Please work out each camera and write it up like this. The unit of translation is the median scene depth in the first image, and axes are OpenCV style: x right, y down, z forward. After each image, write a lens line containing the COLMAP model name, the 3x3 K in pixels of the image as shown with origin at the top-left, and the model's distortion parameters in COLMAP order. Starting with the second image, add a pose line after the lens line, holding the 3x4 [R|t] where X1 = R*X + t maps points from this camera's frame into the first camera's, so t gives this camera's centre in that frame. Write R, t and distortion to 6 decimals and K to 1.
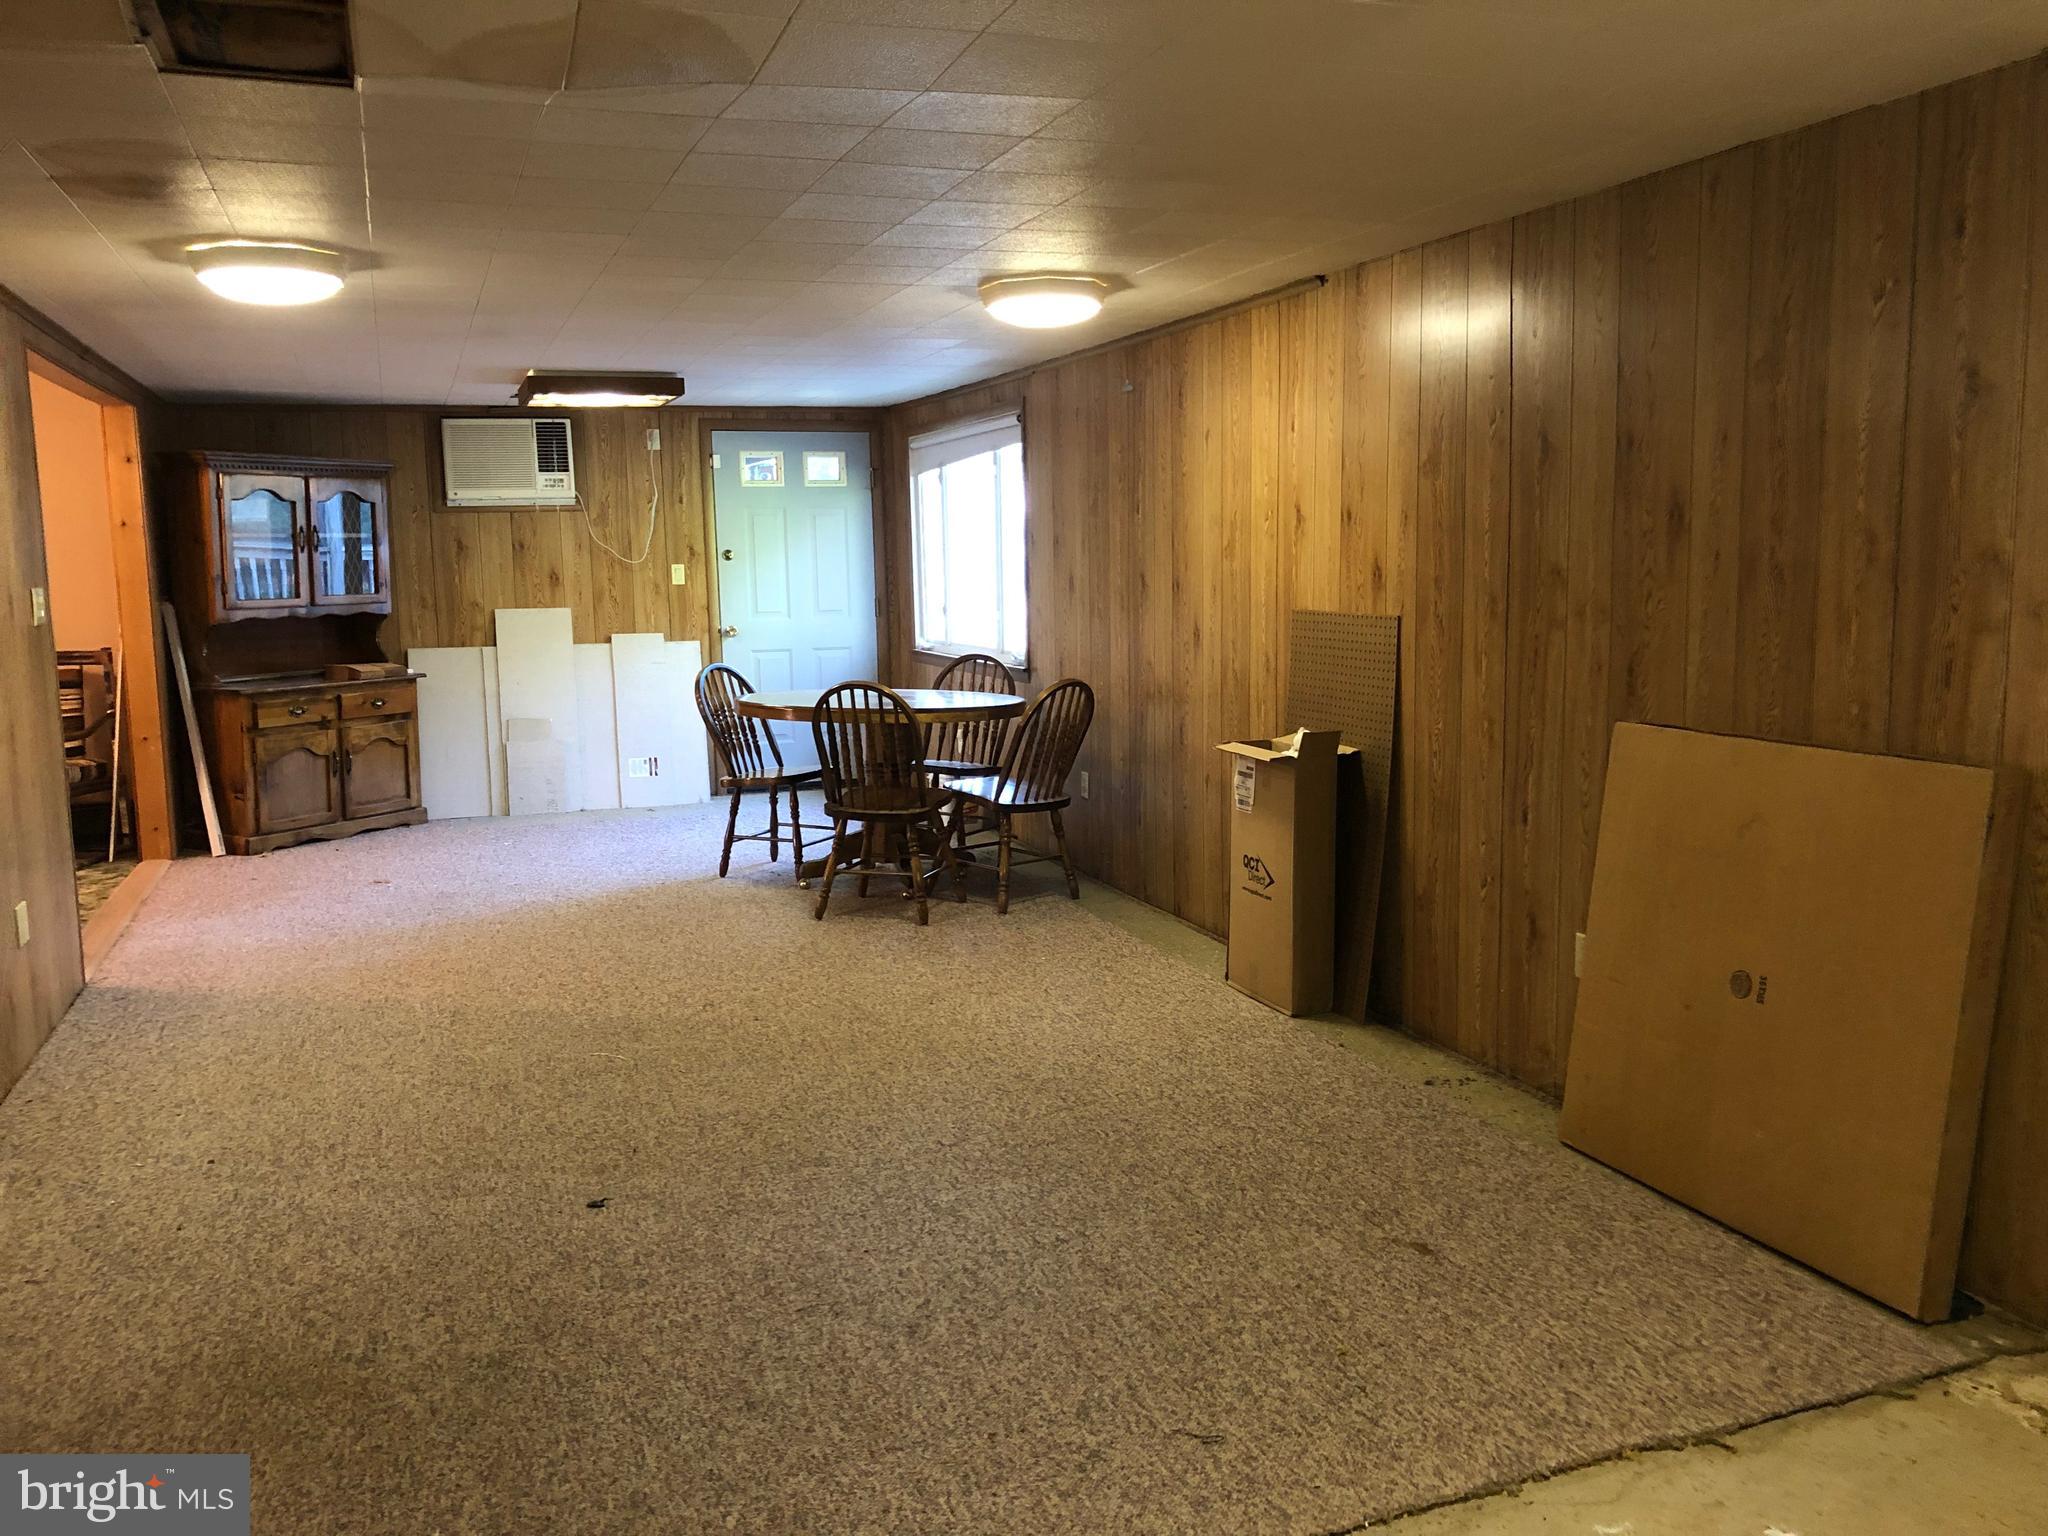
lens RADIAL K [[1667.9, 0, 1036.4], [0, 1667.9, 773.0], [0, 0, 1]] dist [0.042149, -0.038396]
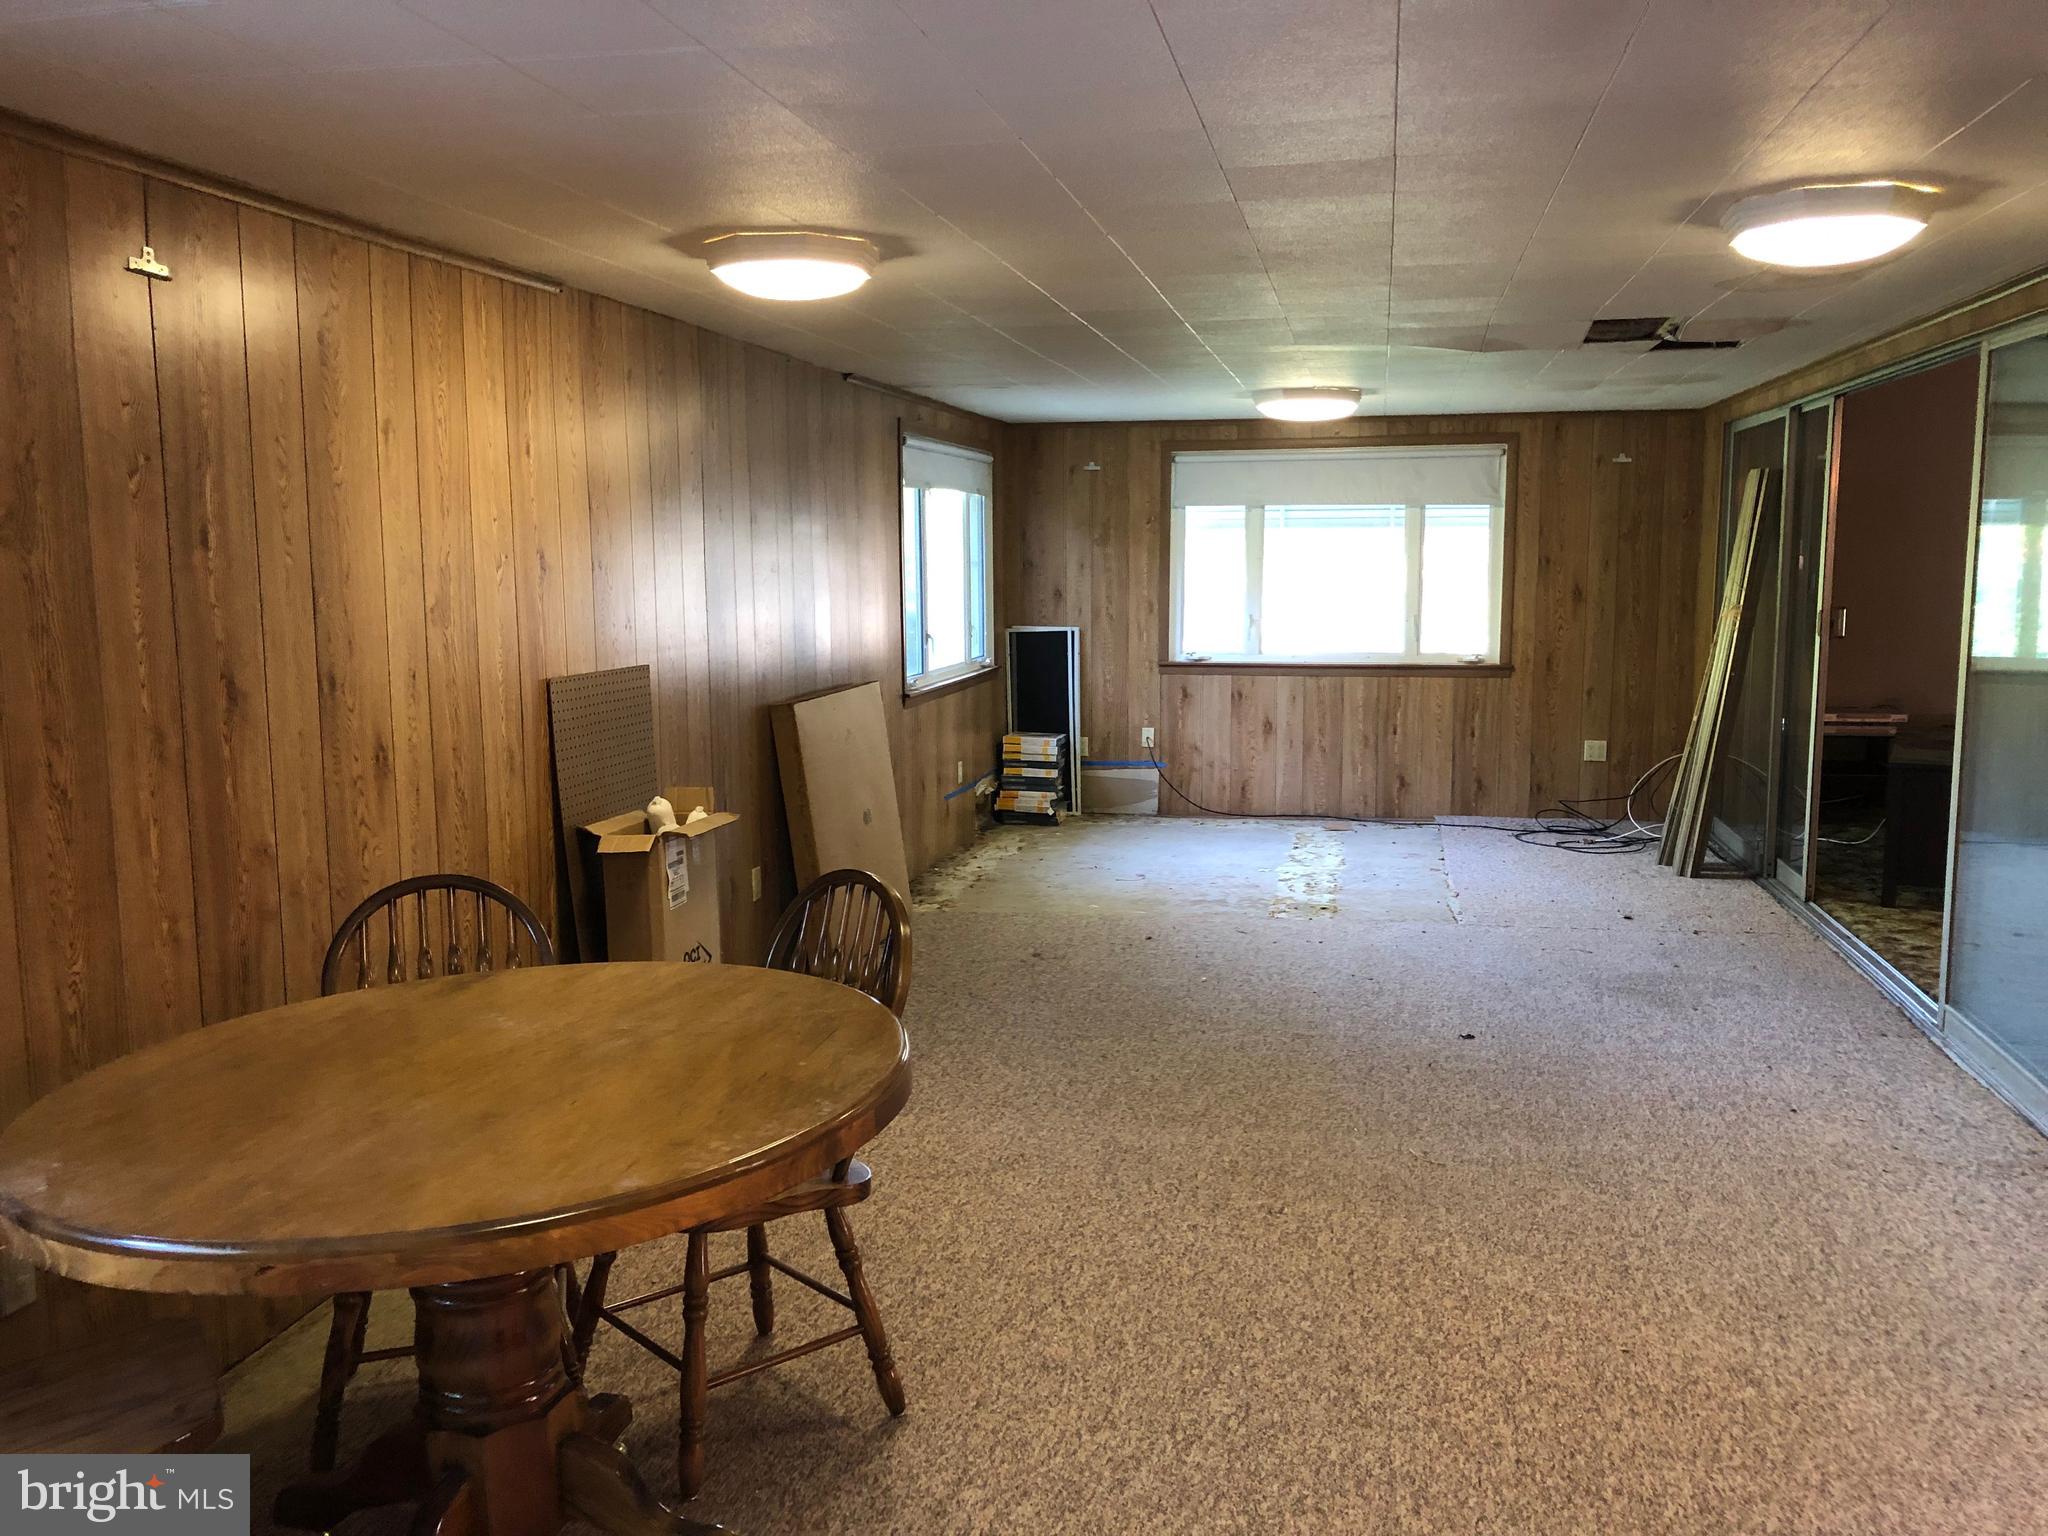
lens RADIAL K [[1667.9, 0, 1034.7], [0, 1667.9, 759.5], [0, 0, 1]] dist [0.042149, -0.038396]
pose [[-0.842732, -0.044230, 0.536513, -0.478207], [0.095886, 0.968350, 0.230444, -0.225646], [-0.529725, 0.245646, -0.811818, 1.554698]]
